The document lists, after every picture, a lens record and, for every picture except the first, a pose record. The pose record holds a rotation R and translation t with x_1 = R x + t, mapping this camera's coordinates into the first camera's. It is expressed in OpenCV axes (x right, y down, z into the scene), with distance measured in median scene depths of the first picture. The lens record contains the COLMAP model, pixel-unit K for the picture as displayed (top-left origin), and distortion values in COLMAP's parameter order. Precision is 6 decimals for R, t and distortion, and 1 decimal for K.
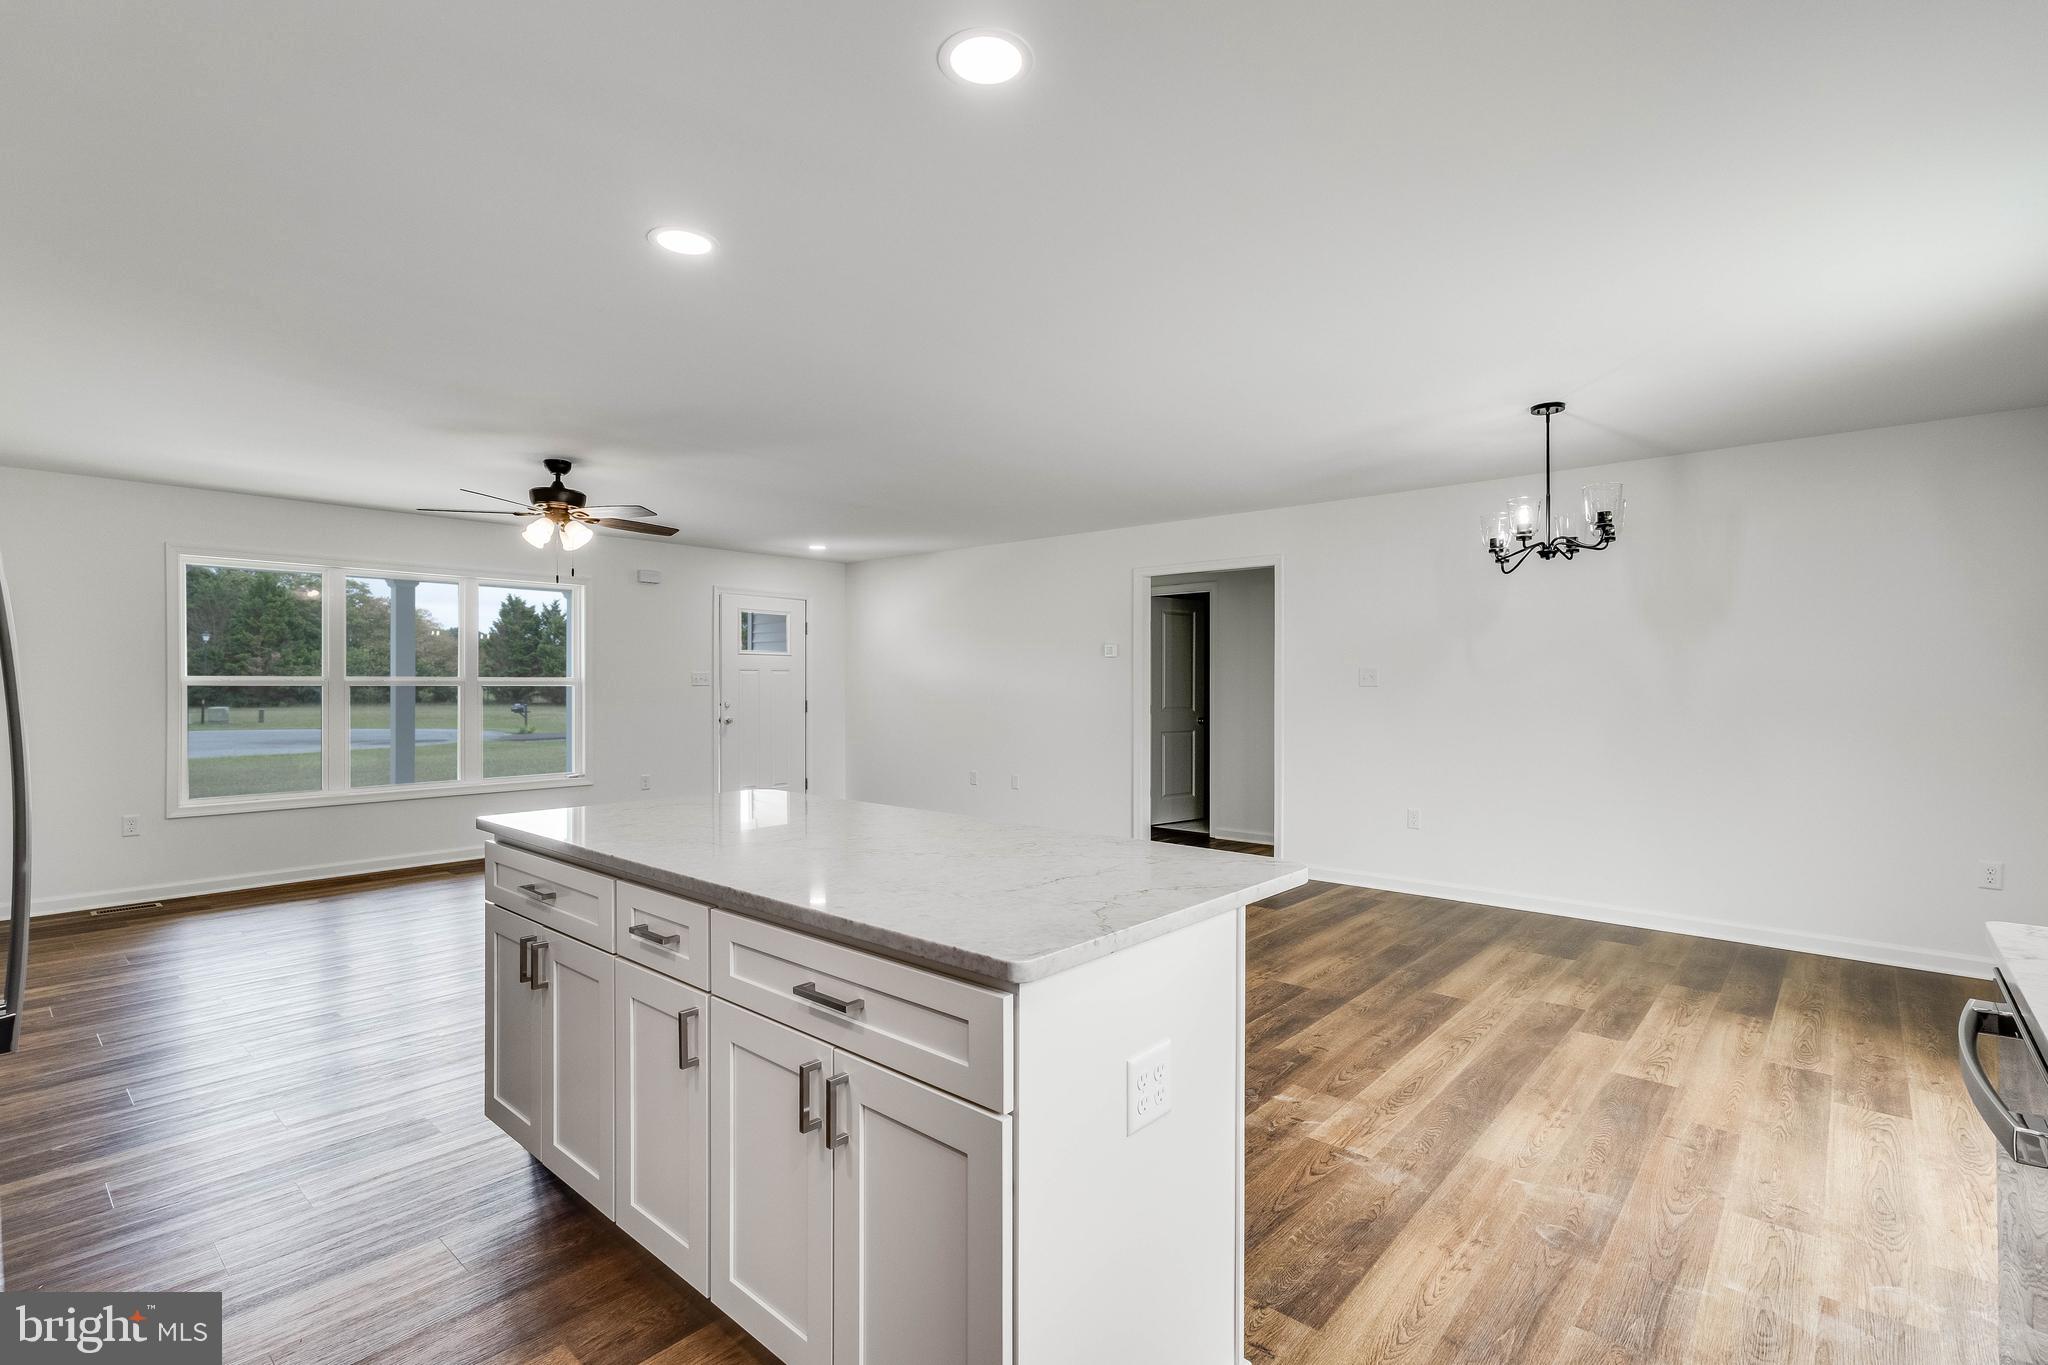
lens RADIAL K [[954.9, 0, 1010.3], [0, 954.9, 674.3], [0, 0, 1]] dist [0.001230, 0.000960]
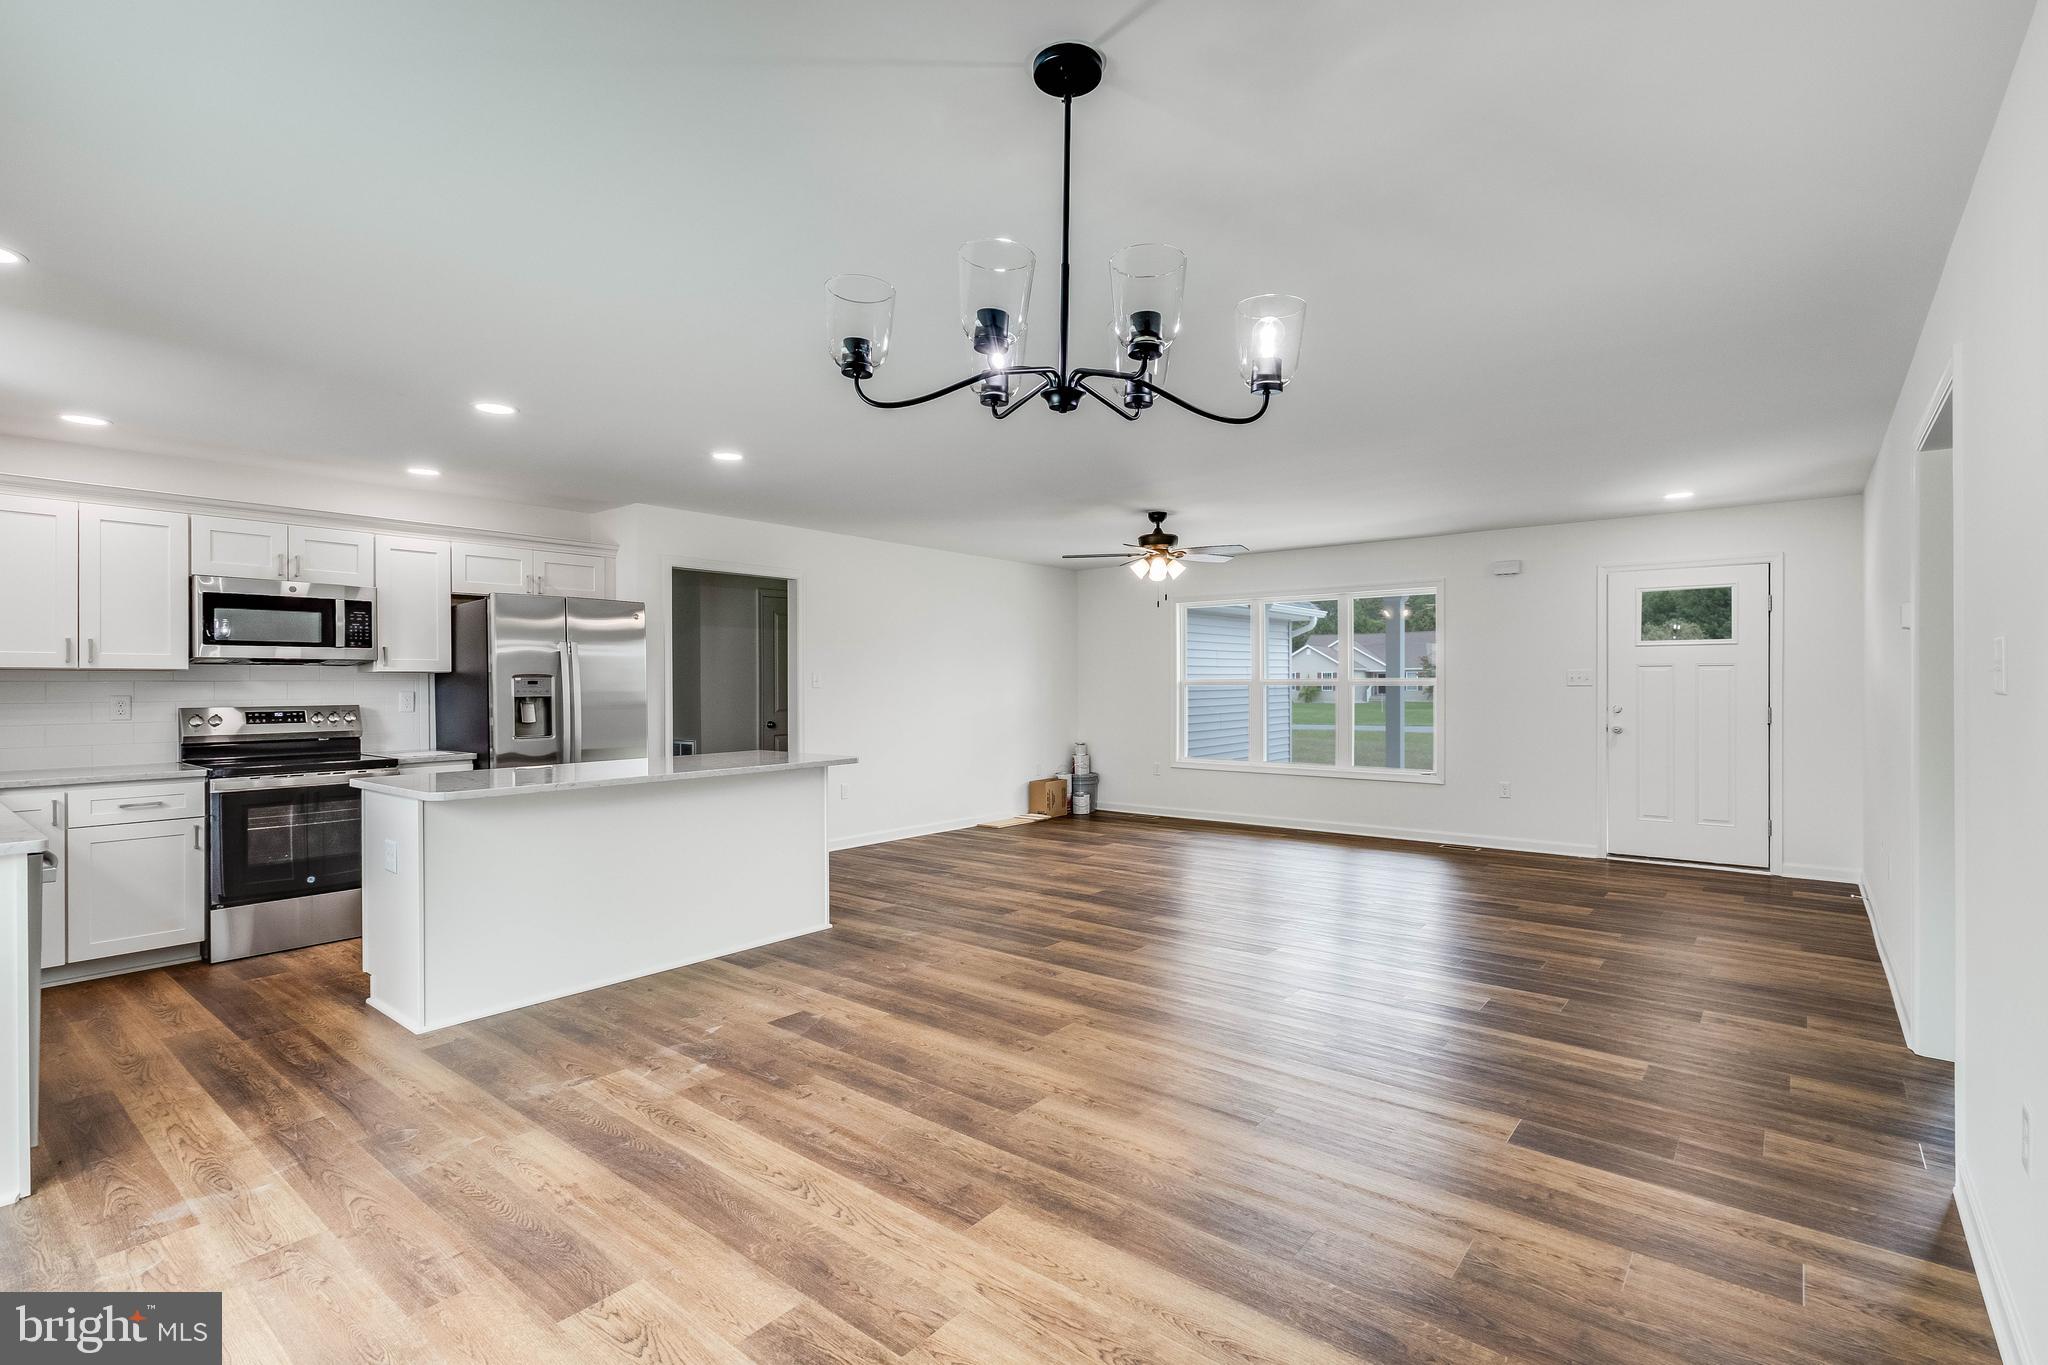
lens RADIAL K [[954.9, 0, 1037.6], [0, 954.9, 683.4], [0, 0, 1]] dist [0.001230, 0.000960]
pose [[0.047724, -0.000340, -0.998861, 1.227865], [0.012707, 0.999919, 0.000267, 0.007498], [0.998780, -0.012705, 0.047724, 1.177286]]
